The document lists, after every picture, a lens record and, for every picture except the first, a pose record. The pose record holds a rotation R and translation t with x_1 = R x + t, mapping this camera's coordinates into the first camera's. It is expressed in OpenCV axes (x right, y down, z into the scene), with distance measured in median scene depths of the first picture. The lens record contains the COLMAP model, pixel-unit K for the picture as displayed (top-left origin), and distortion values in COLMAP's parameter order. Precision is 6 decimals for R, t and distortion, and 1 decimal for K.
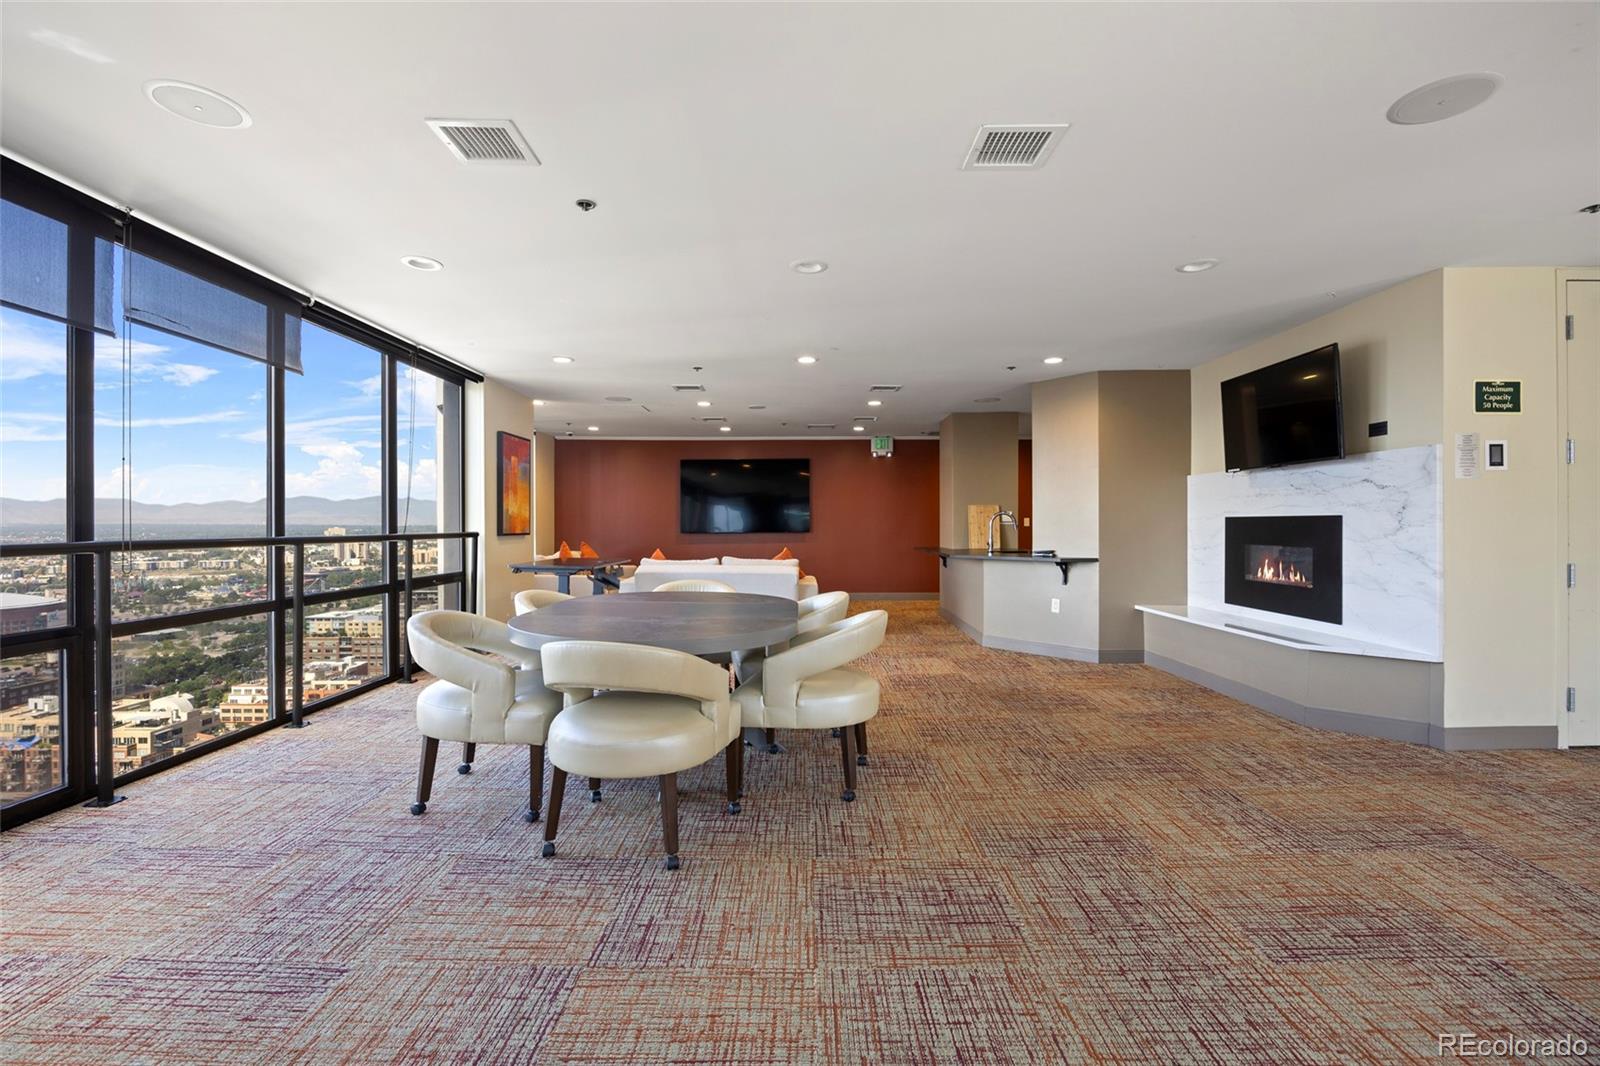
lens RADIAL K [[727.4, 0, 798.8], [0, 727.4, 526.2], [0, 0, 1]] dist [-0.010019, 0.000044]
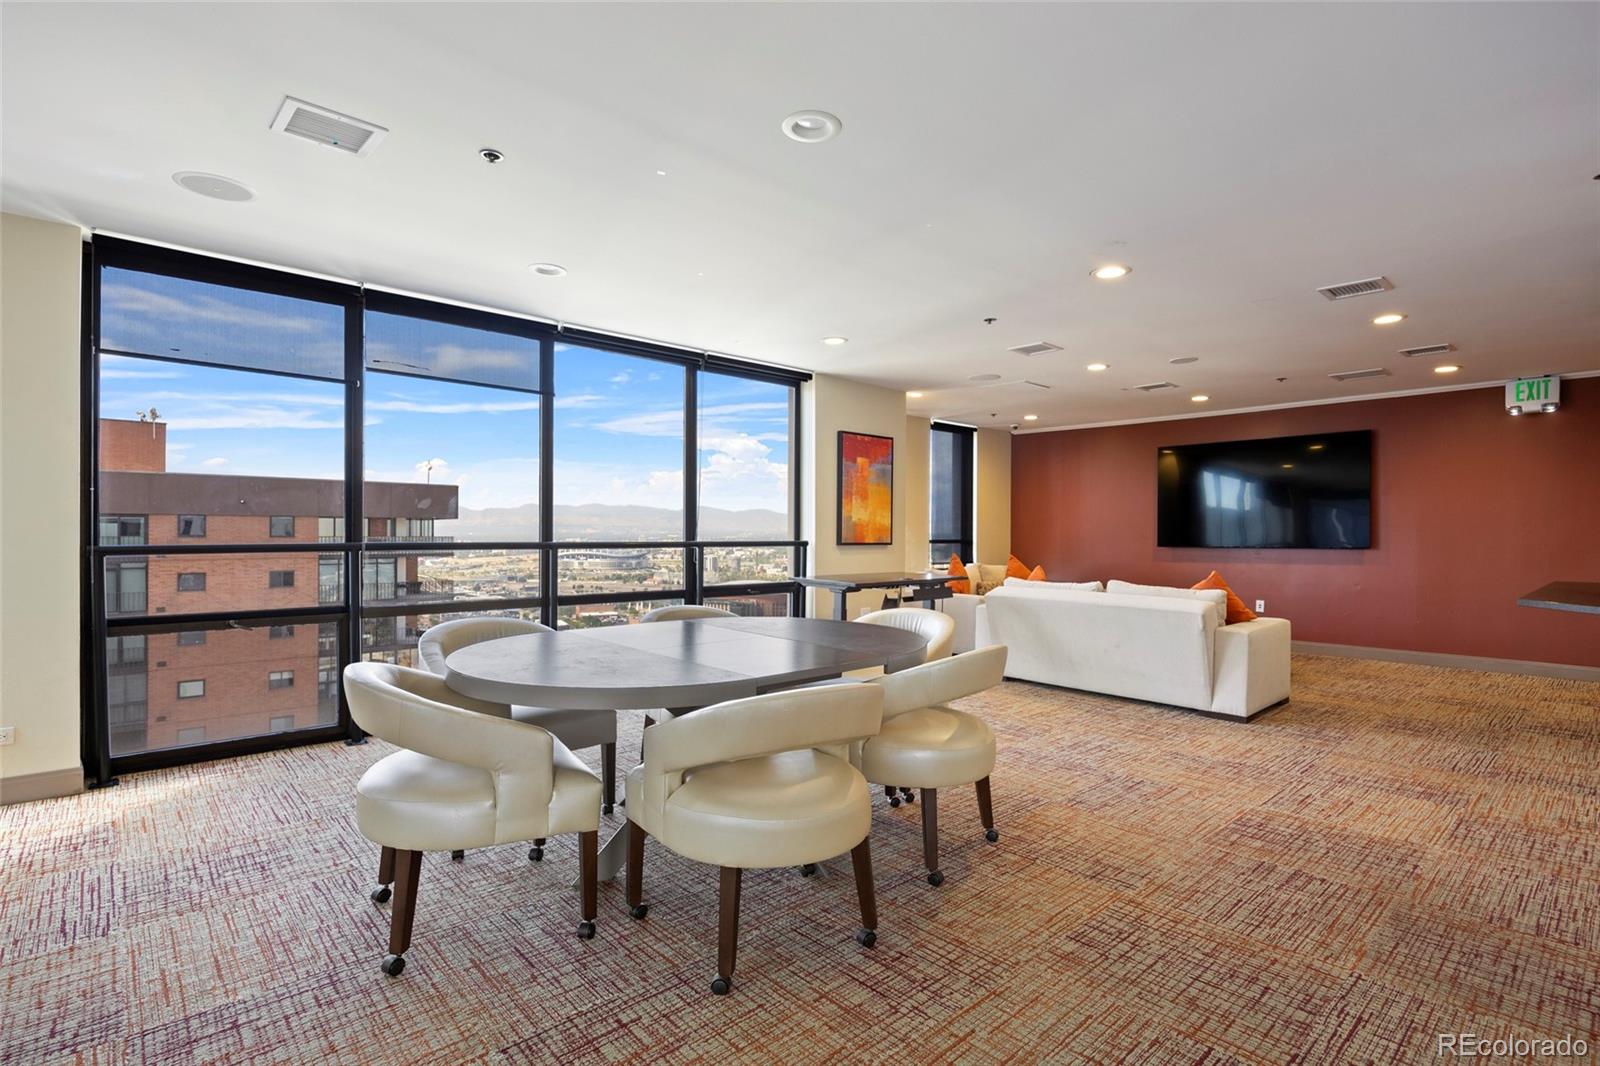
lens RADIAL K [[785.0, 0, 799.3], [0, 785.0, 537.1], [0, 0, 1]] dist [0.002670, -0.000906]
pose [[0.665726, 0.010780, -0.746118, 0.307097], [-0.009350, 0.999938, 0.006104, -0.002478], [0.746138, 0.002913, 0.665785, 0.315598]]
